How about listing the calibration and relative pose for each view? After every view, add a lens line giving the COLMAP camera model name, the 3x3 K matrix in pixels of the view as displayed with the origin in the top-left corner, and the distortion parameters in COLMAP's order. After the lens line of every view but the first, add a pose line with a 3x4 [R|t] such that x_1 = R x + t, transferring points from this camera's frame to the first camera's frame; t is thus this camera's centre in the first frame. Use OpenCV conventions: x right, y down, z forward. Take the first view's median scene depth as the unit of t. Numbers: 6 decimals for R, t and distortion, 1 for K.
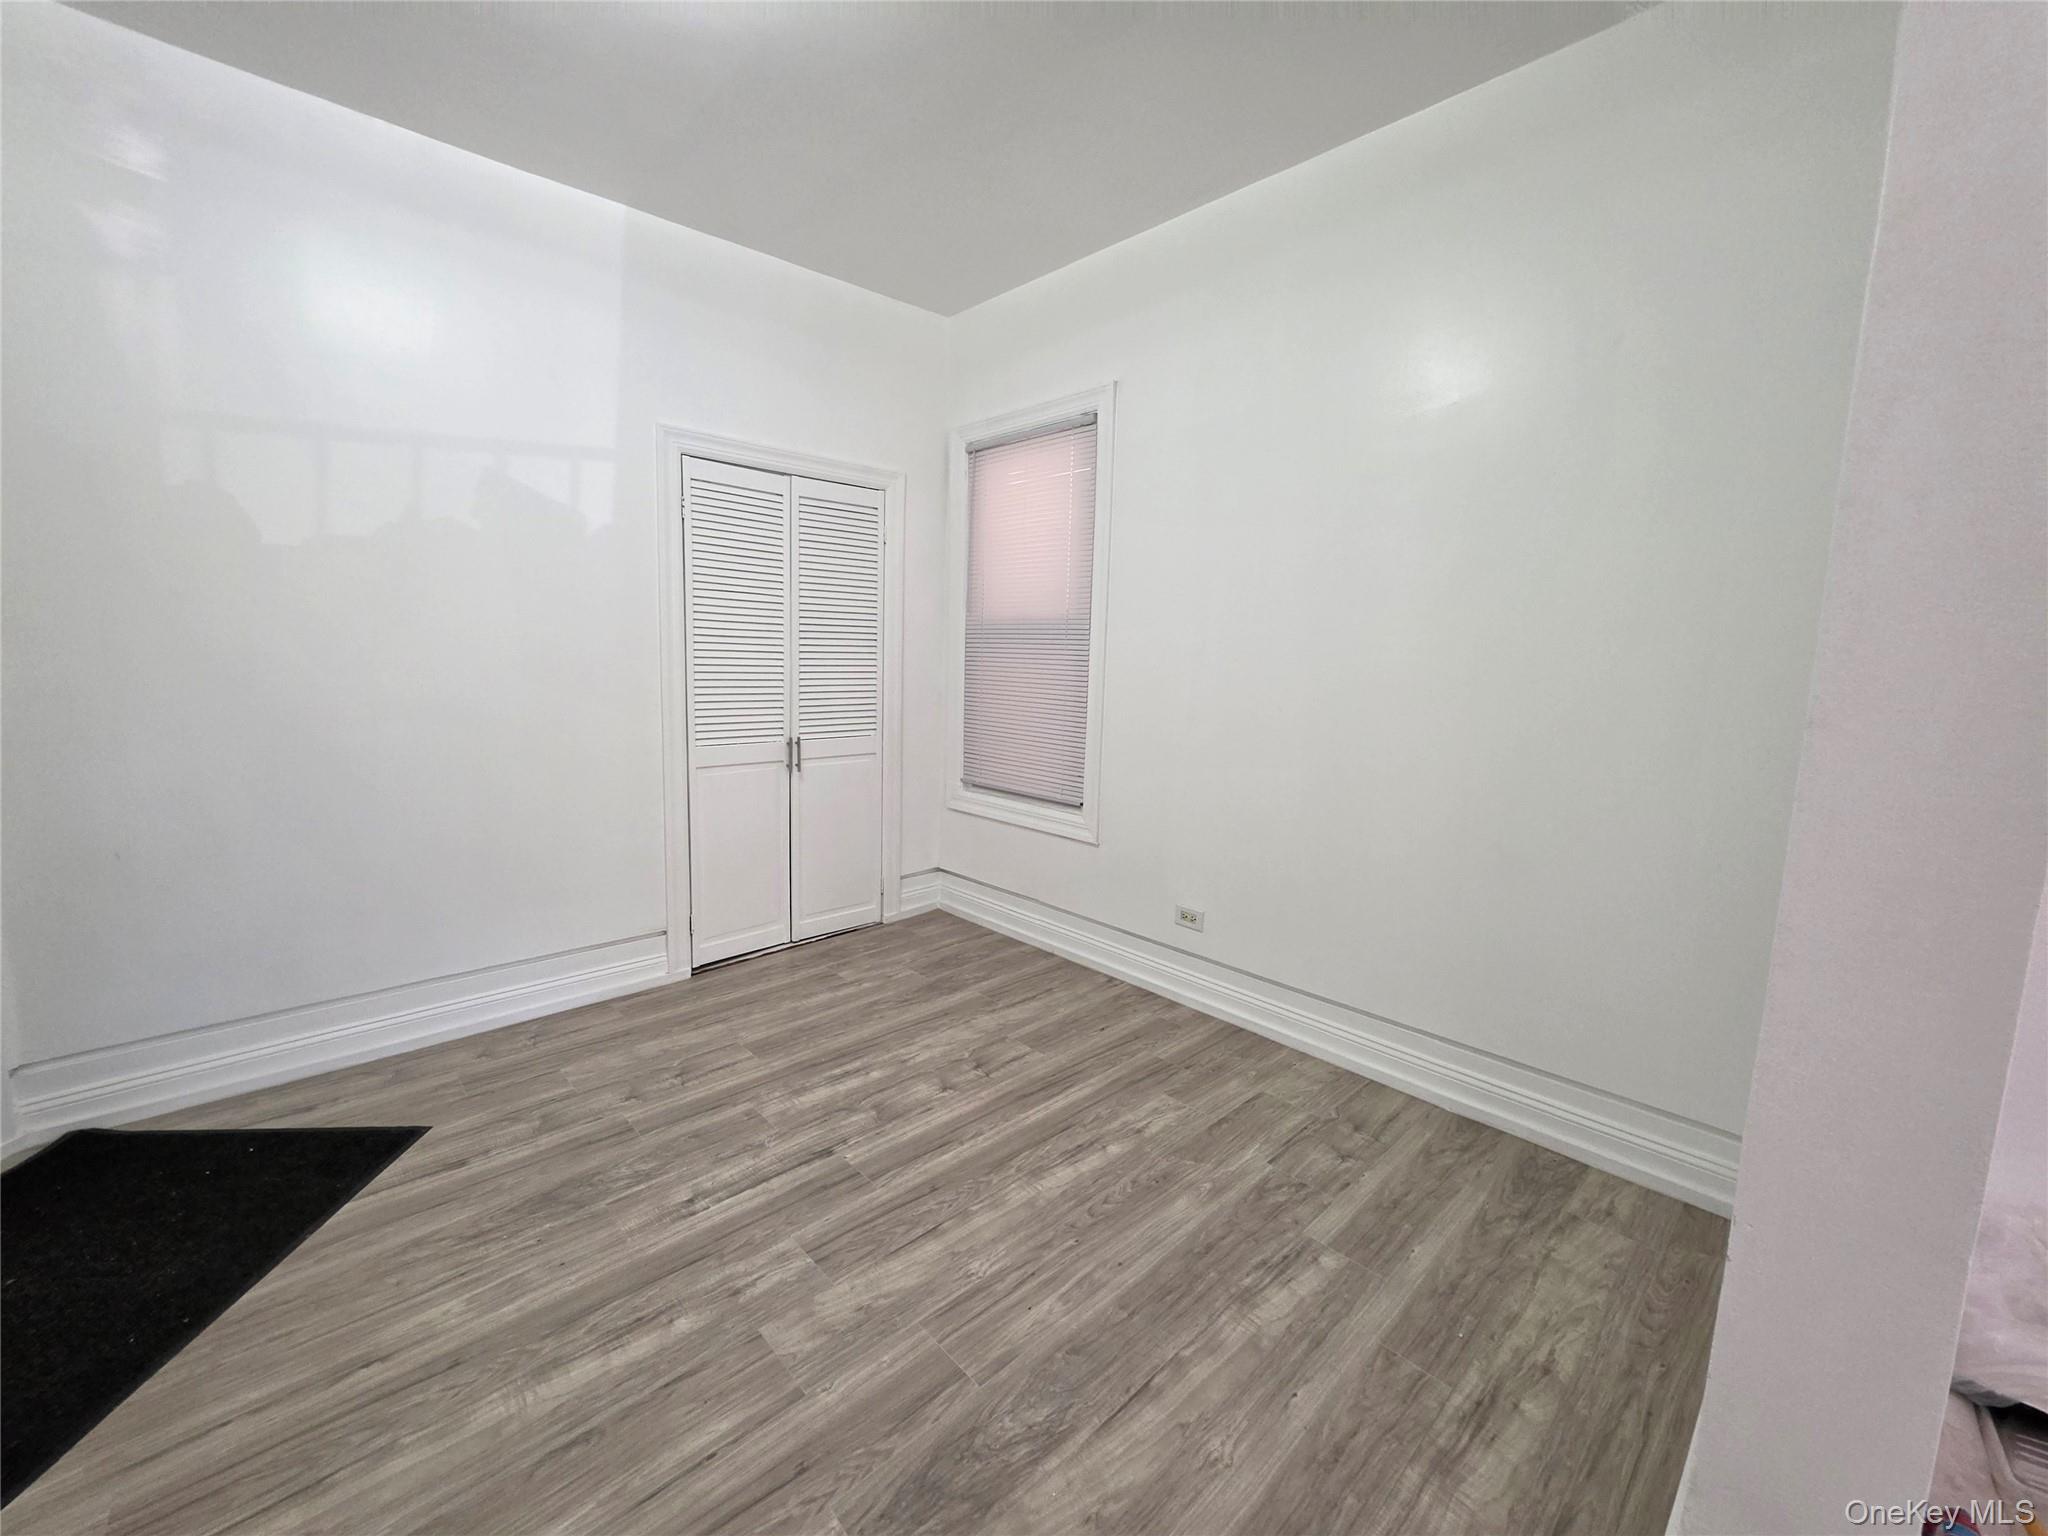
lens RADIAL K [[823.4, 0, 1024.0], [0, 823.4, 748.3], [0, 0, 1]] dist [-0.002502, 0.000092]
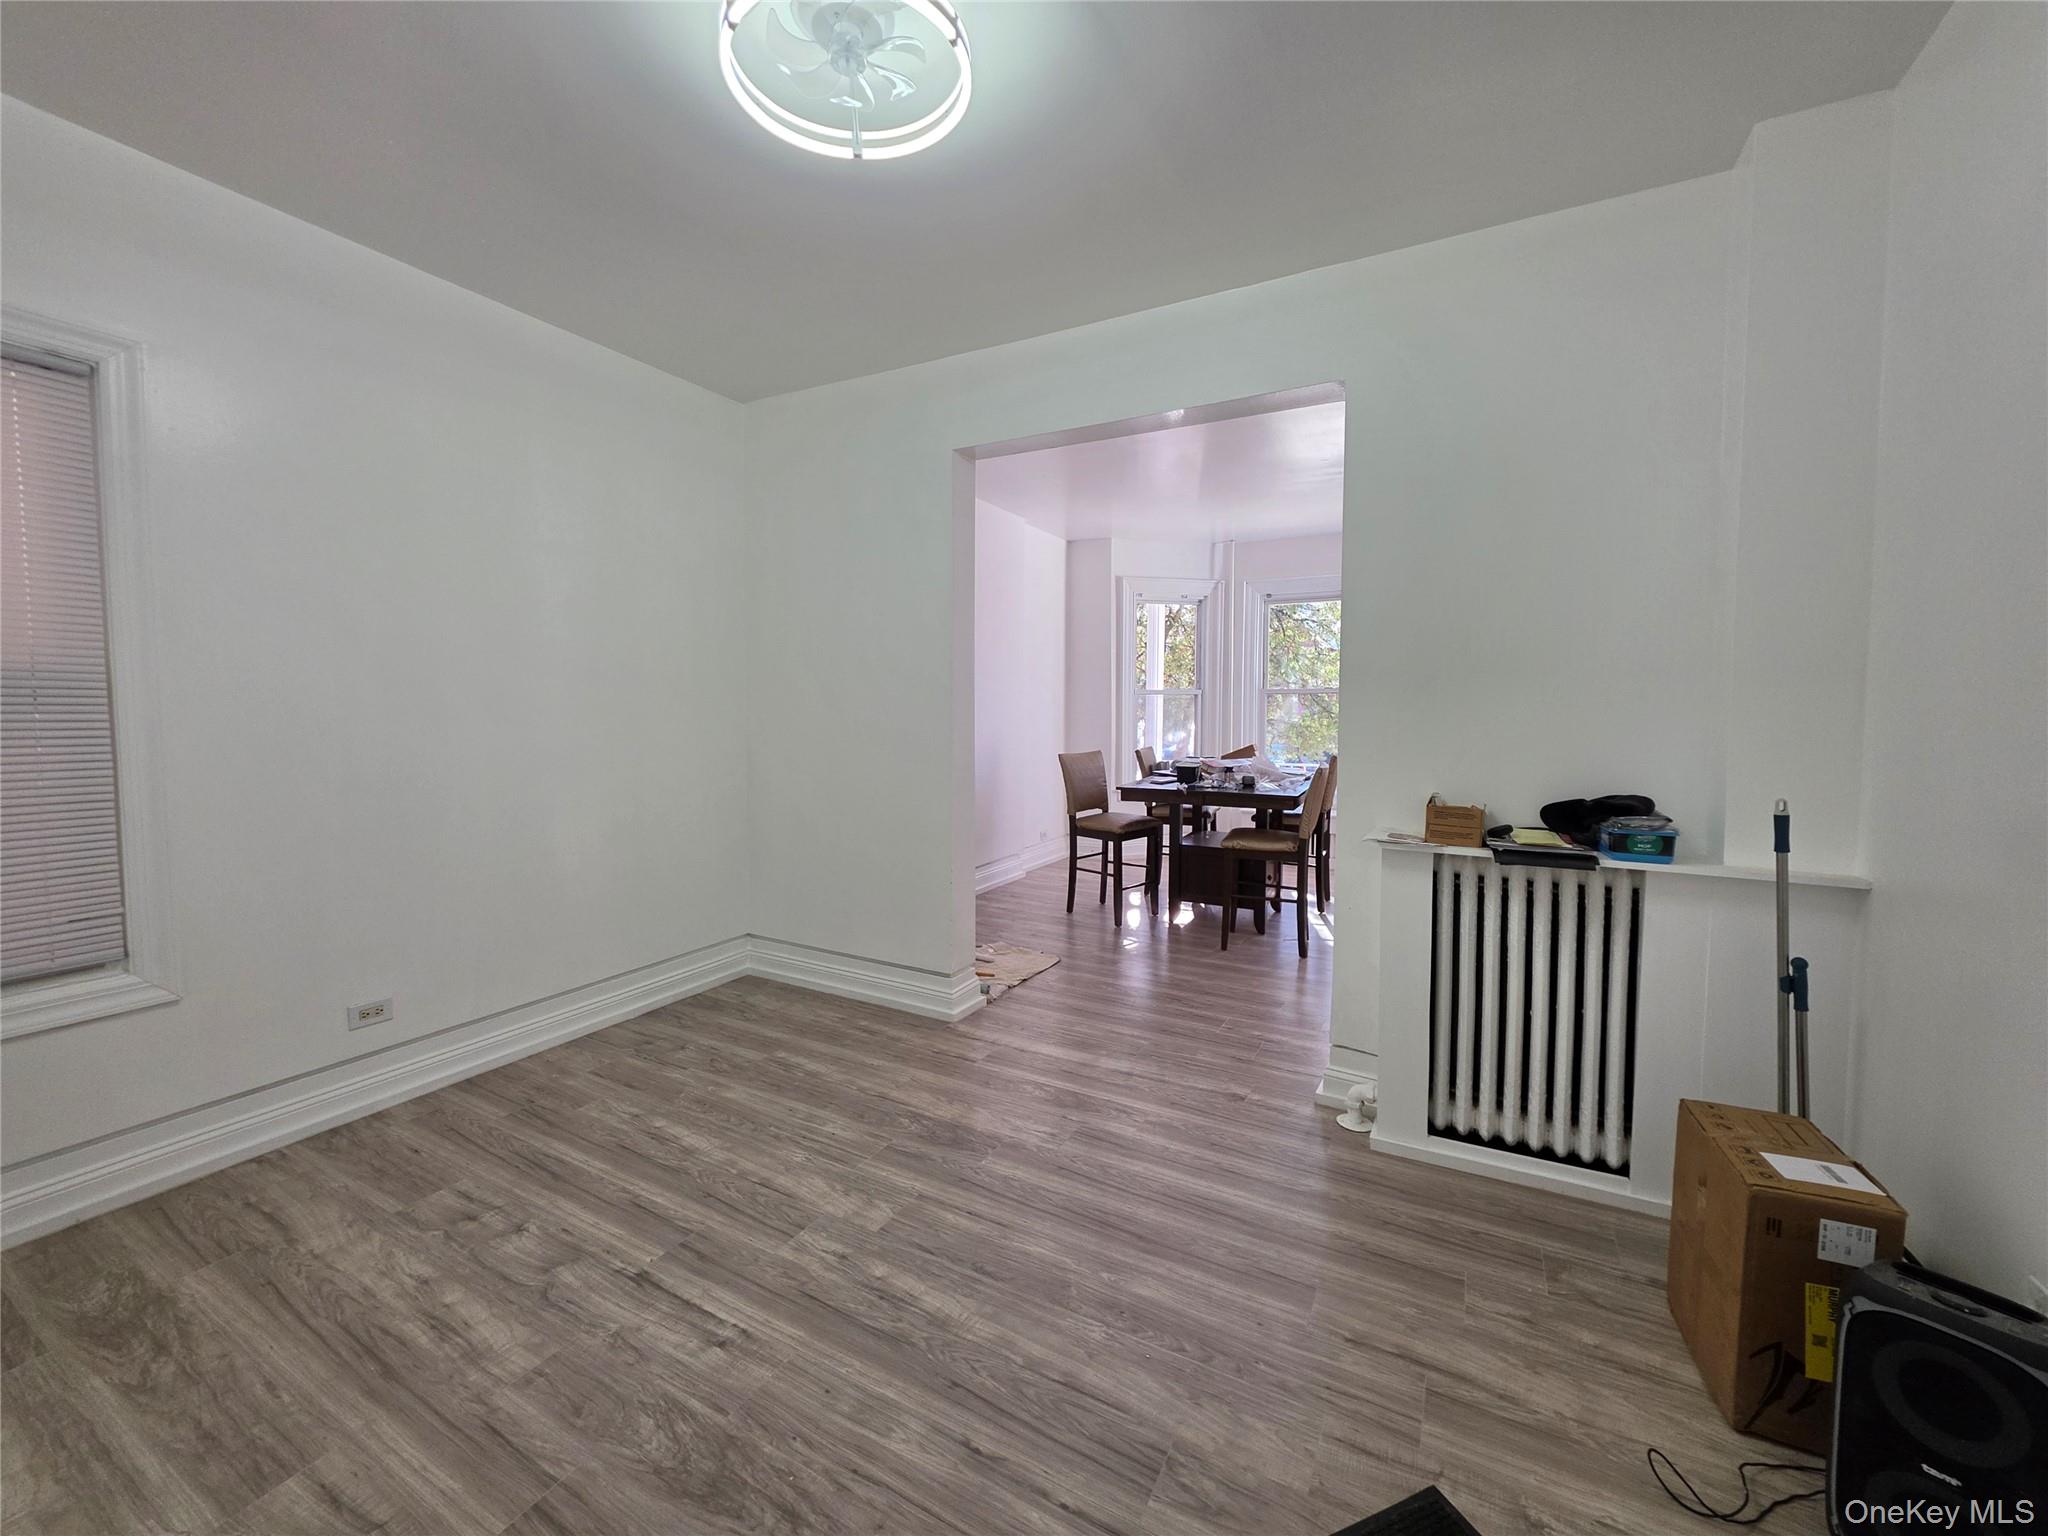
lens RADIAL K [[823.4, 0, 1024.0], [0, 823.4, 748.3], [0, 0, 1]] dist [-0.002502, 0.000092]
pose [[-0.309478, -0.073263, 0.948080, -1.215947], [0.105142, 0.988278, 0.110691, -0.148683], [-0.945076, 0.133939, -0.298147, 0.802097]]
